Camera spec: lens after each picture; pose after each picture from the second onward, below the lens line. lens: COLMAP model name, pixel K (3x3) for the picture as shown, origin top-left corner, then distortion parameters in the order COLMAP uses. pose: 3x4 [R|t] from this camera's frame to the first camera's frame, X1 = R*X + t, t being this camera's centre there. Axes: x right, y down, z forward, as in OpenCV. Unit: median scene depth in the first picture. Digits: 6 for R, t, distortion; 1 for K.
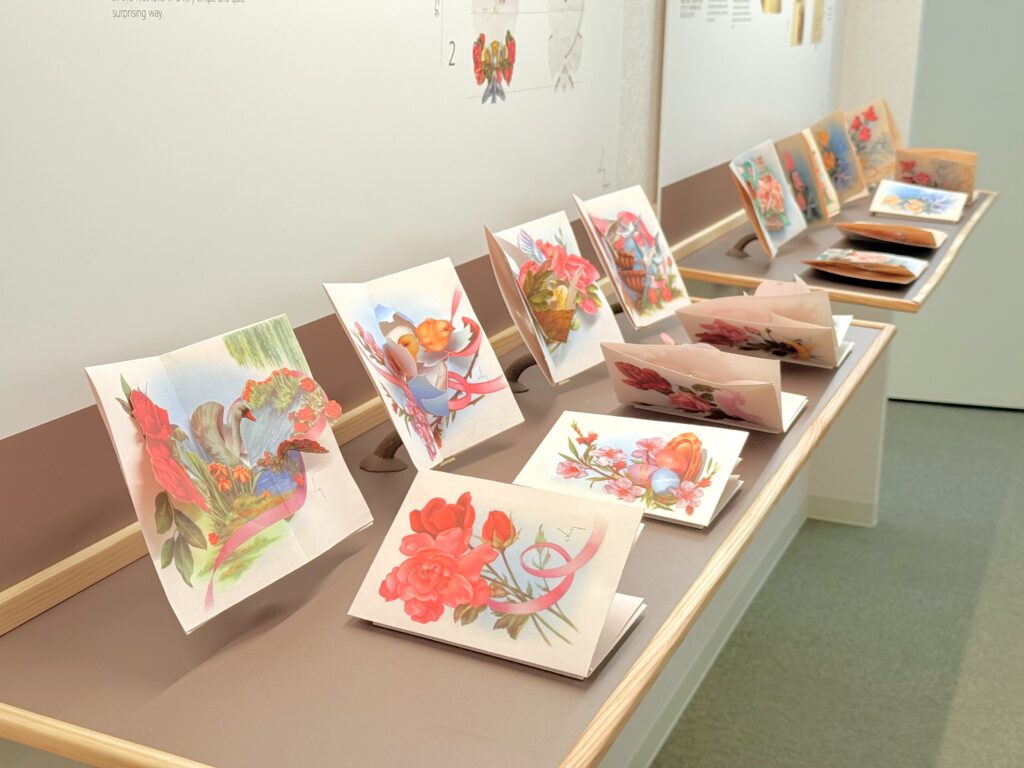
lens RADIAL K [[1440.7, 0, 511.5], [0, 1440.7, 384.7], [0, 0, 1]] dist [0.113067, 0.000000]
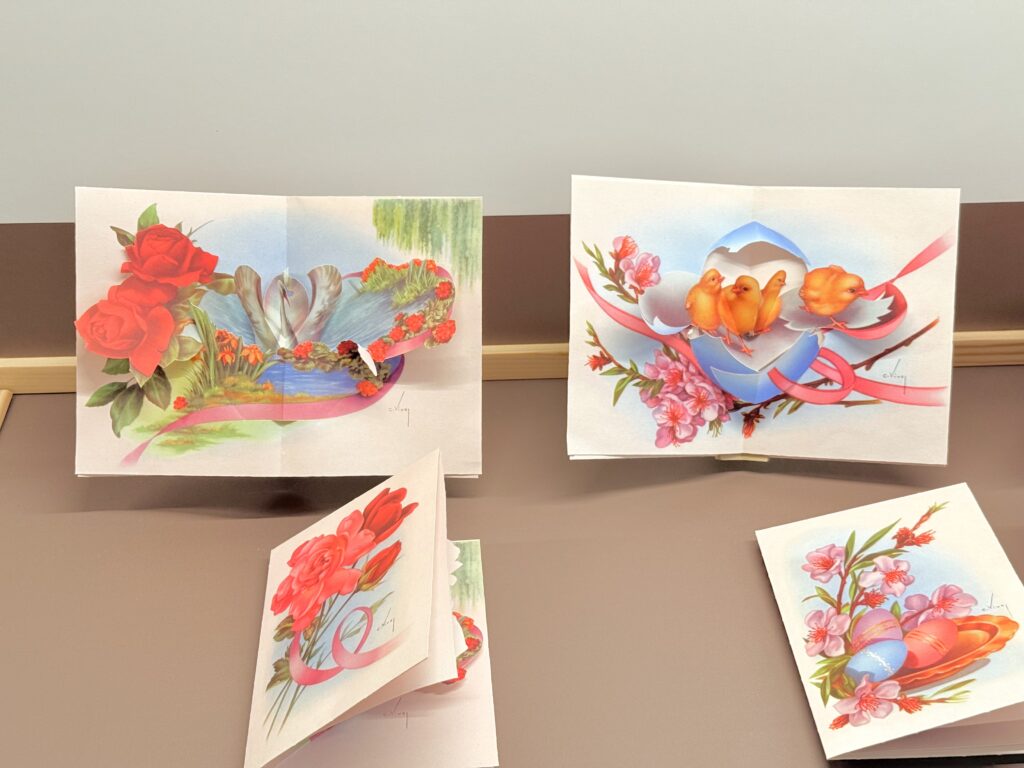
lens RADIAL K [[1440.7, 0, 511.6], [0, 1440.7, 384.8], [0, 0, 1]] dist [0.113067, 0.000000]
pose [[0.432194, 0.456359, -0.777782, 0.545068], [-0.228390, 0.889769, 0.395156, -0.289017], [0.872380, 0.006854, 0.488781, 0.647607]]
